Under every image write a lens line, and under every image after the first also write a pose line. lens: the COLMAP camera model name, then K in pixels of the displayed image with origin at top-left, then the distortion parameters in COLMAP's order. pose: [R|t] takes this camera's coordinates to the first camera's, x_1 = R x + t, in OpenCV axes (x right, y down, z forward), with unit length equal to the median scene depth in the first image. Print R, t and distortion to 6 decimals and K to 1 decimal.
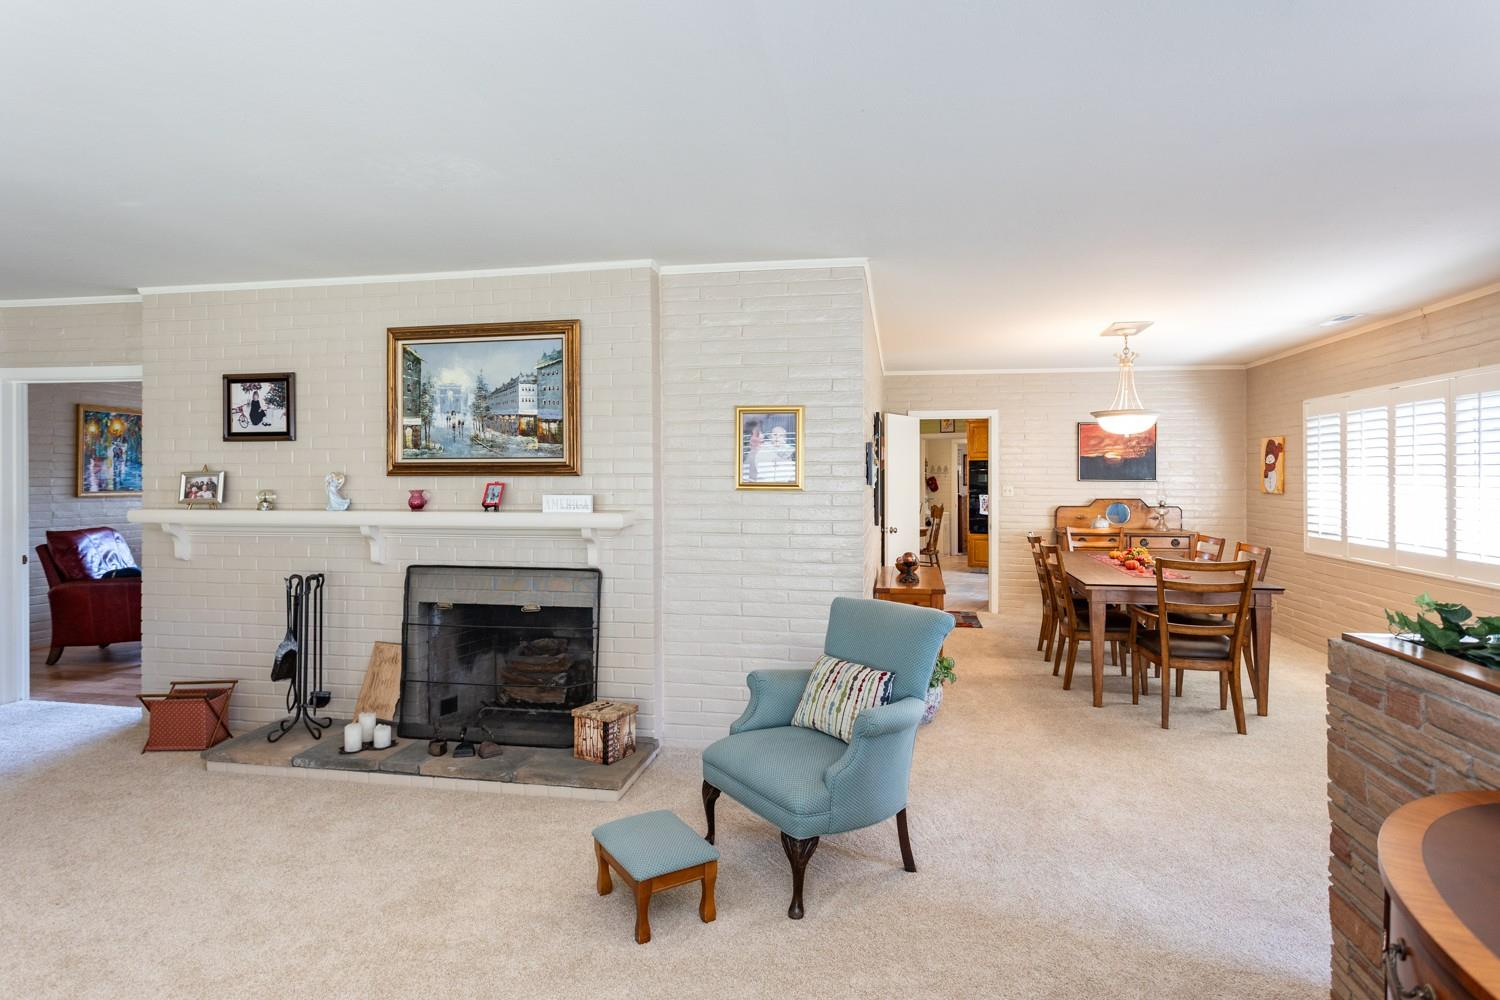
lens RADIAL K [[838.0, 0, 746.0], [0, 838.0, 473.7], [0, 0, 1]] dist [-0.000046, 0.000169]
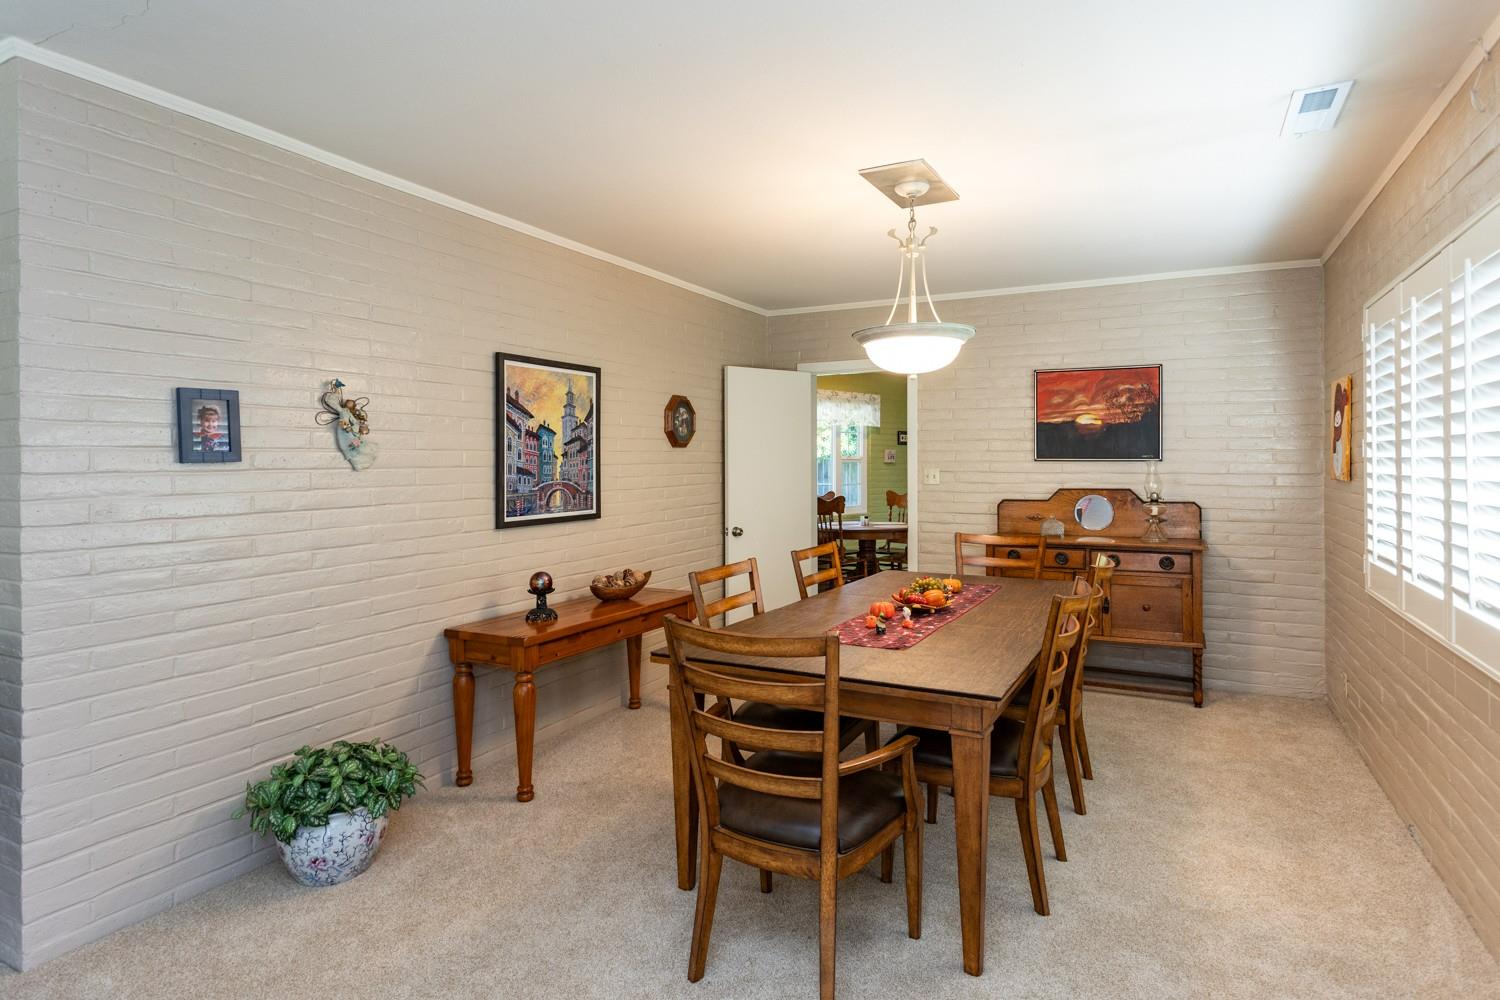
lens RADIAL K [[838.0, 0, 746.0], [0, 838.0, 473.7], [0, 0, 1]] dist [-0.000046, 0.000169]
pose [[0.957058, 0.000300, -0.289897, 0.372110], [0.002103, 0.999966, 0.007977, 0.012879], [0.289889, -0.008244, 0.957025, 0.322148]]
